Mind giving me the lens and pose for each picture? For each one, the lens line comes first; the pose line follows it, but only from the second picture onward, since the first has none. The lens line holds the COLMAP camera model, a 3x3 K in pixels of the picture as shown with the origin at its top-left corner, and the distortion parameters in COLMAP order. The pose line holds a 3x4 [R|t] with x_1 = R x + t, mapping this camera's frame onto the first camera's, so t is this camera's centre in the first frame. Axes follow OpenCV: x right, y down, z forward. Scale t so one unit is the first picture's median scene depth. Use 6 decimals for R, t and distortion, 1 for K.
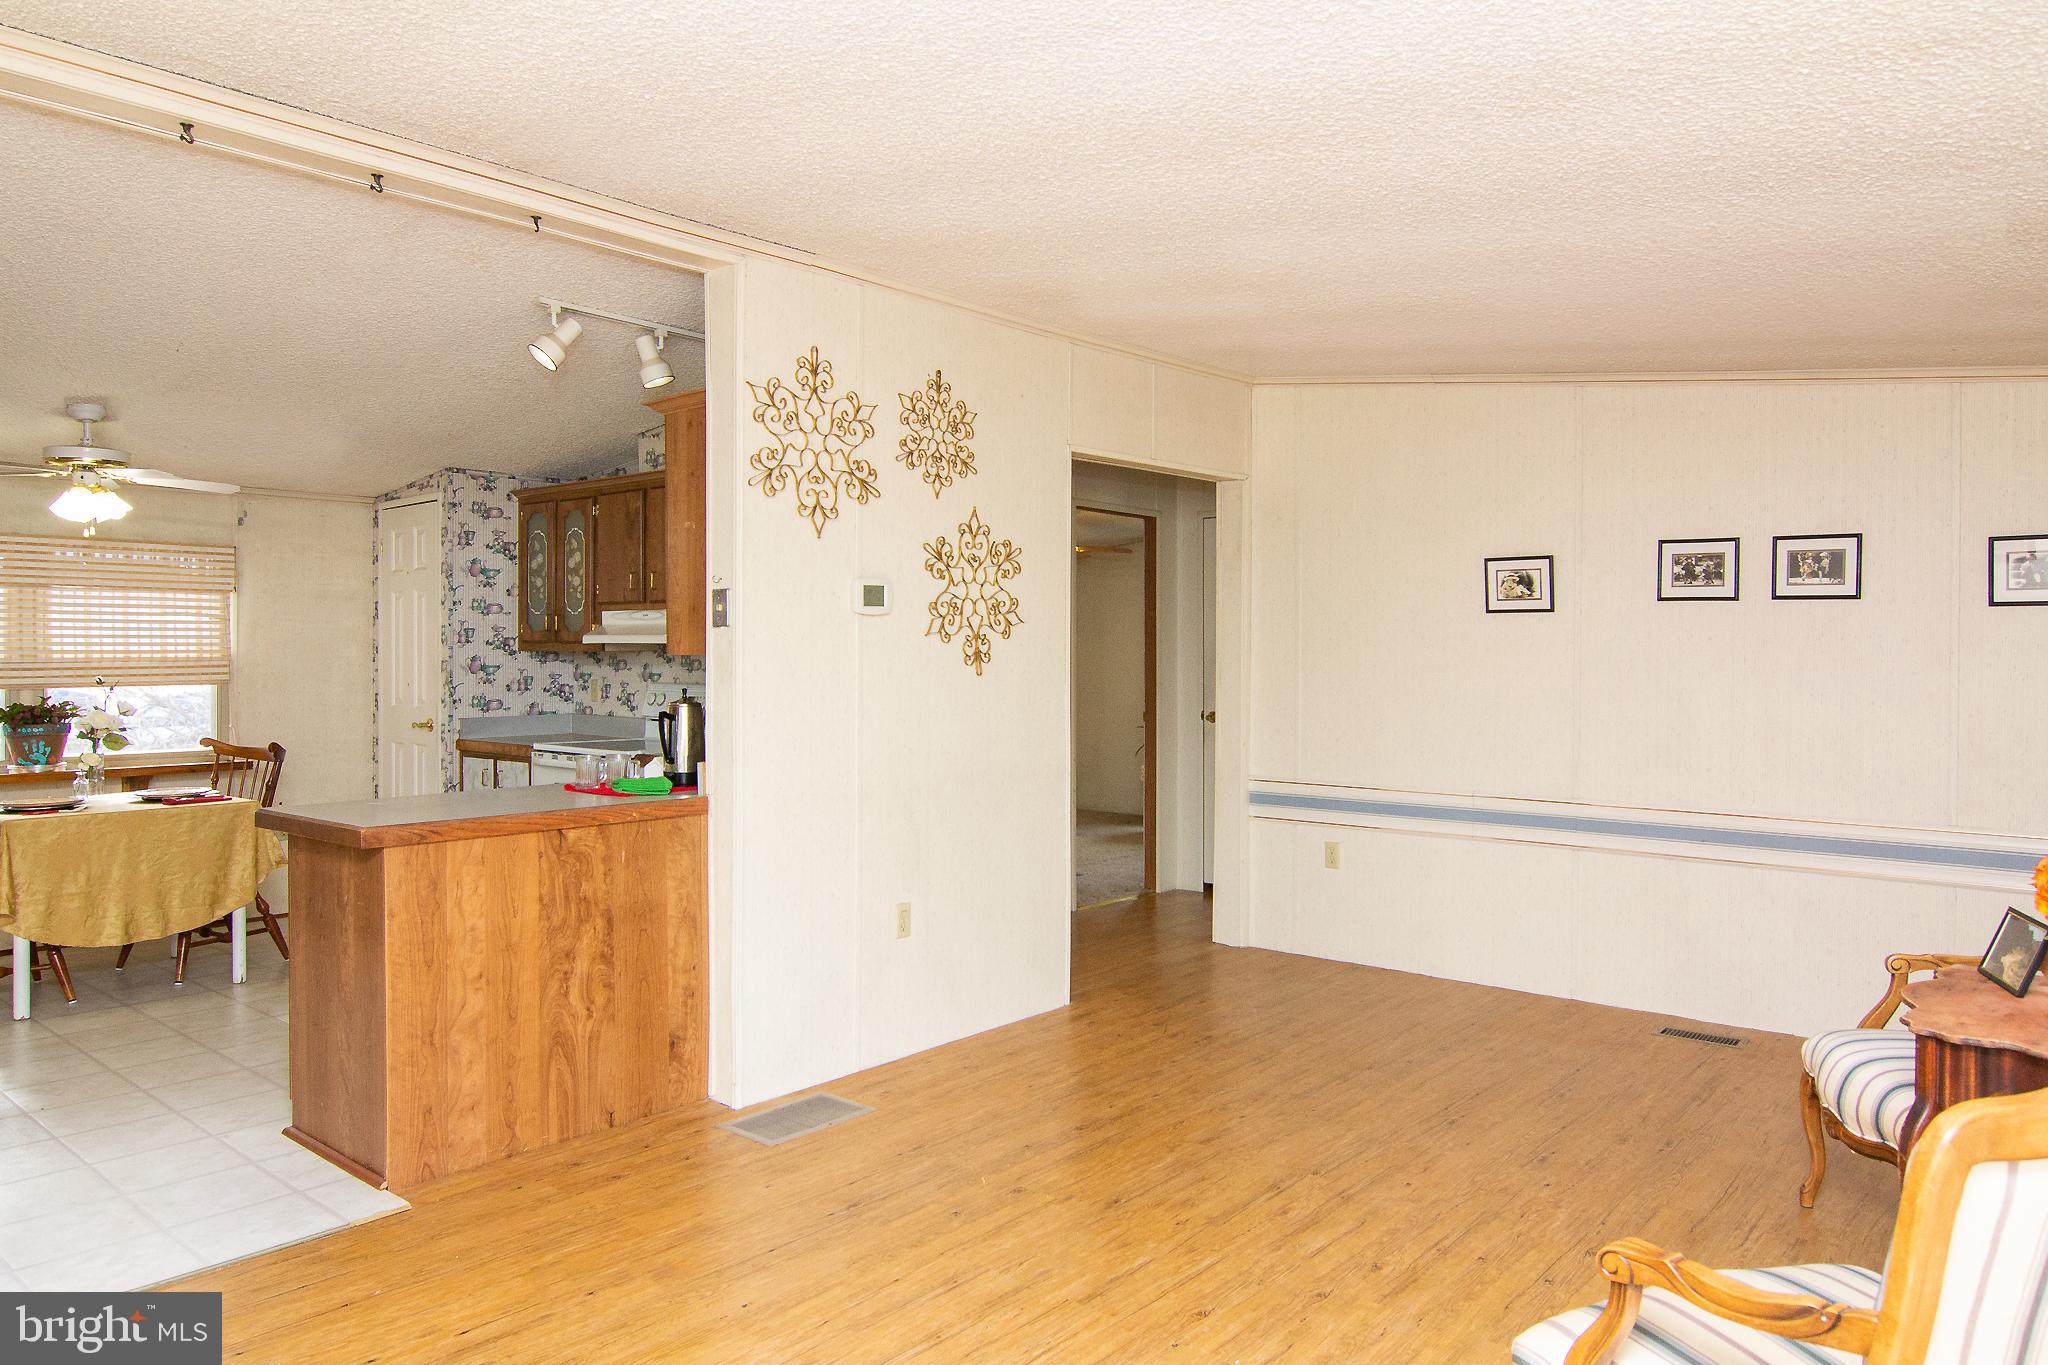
lens RADIAL K [[1397.4, 0, 1045.3], [0, 1397.4, 651.4], [0, 0, 1]] dist [-0.004681, -0.006155]
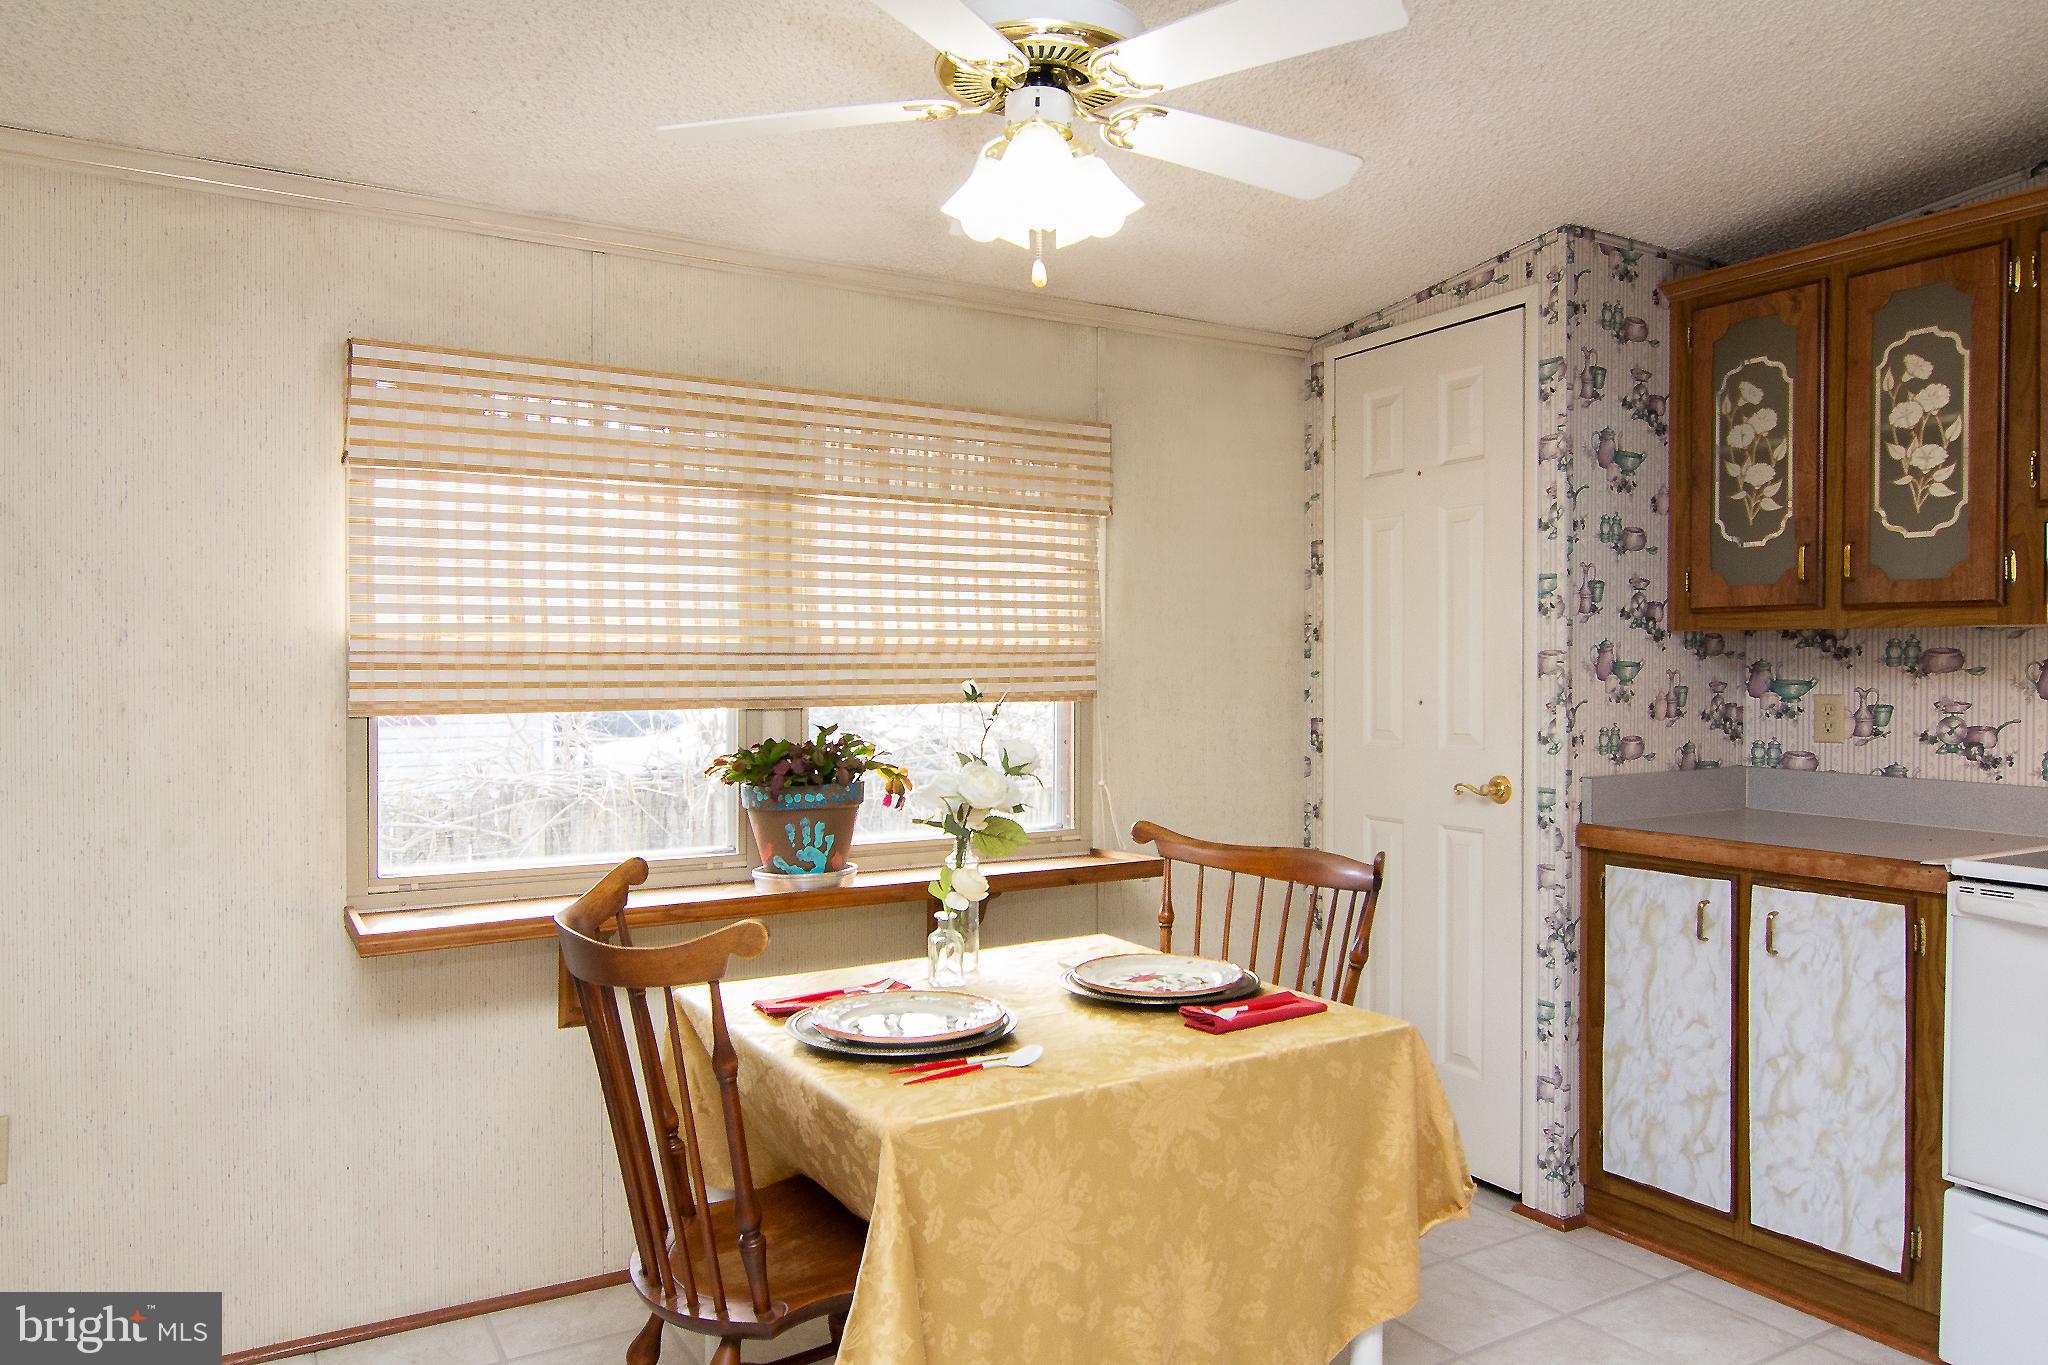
lens RADIAL K [[1330.0, 0, 1012.3], [0, 1330.0, 683.6], [0, 0, 1]] dist [-0.021343, 0.010316]
pose [[0.949036, 0.002247, -0.315159, -0.458961], [0.001377, 0.999935, 0.011276, 0.012039], [0.315164, -0.011135, 0.948972, 0.529518]]
